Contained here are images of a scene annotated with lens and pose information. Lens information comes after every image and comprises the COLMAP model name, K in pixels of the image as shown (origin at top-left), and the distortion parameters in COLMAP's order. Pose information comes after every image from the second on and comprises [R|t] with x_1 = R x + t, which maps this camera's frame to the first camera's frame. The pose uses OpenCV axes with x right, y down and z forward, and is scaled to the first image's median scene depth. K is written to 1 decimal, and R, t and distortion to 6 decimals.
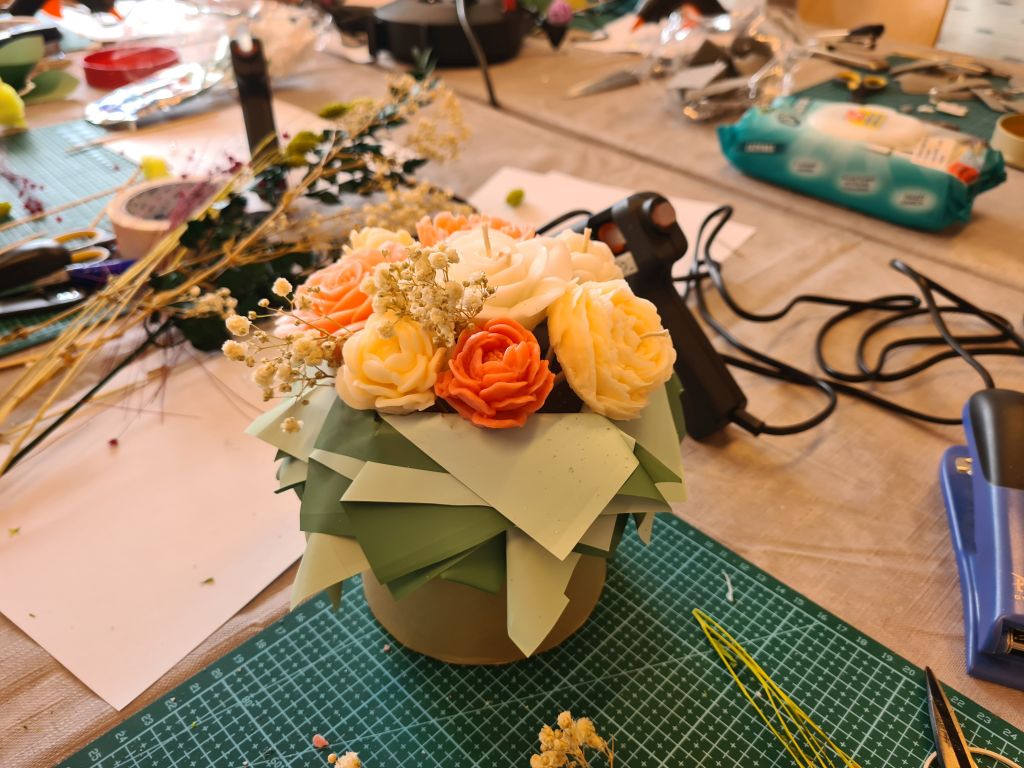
lens RADIAL K [[776.7, 0, 510.8], [0, 776.7, 380.7], [0, 0, 1]] dist [0.008857, 0.005737]
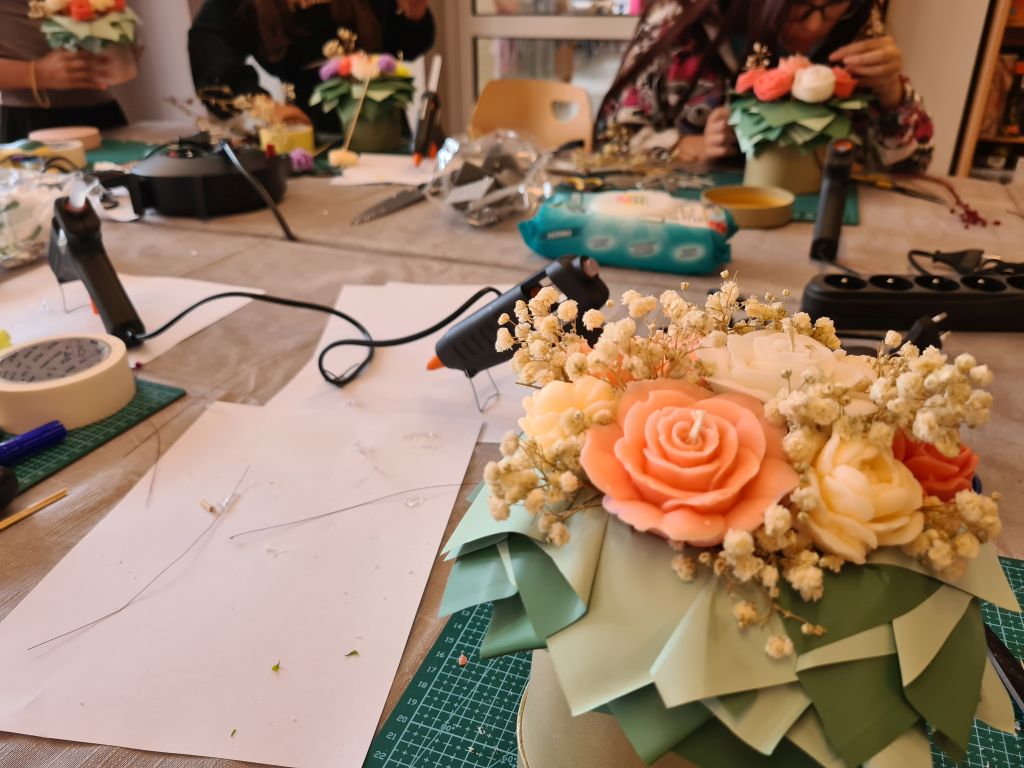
lens RADIAL K [[776.7, 0, 514.1], [0, 776.7, 385.5], [0, 0, 1]] dist [0.008857, 0.005737]
pose [[0.908829, -0.201316, 0.365378, -0.237061], [0.258121, 0.959432, -0.113414, 0.045993], [-0.327724, 0.197385, 0.923924, -0.046974]]
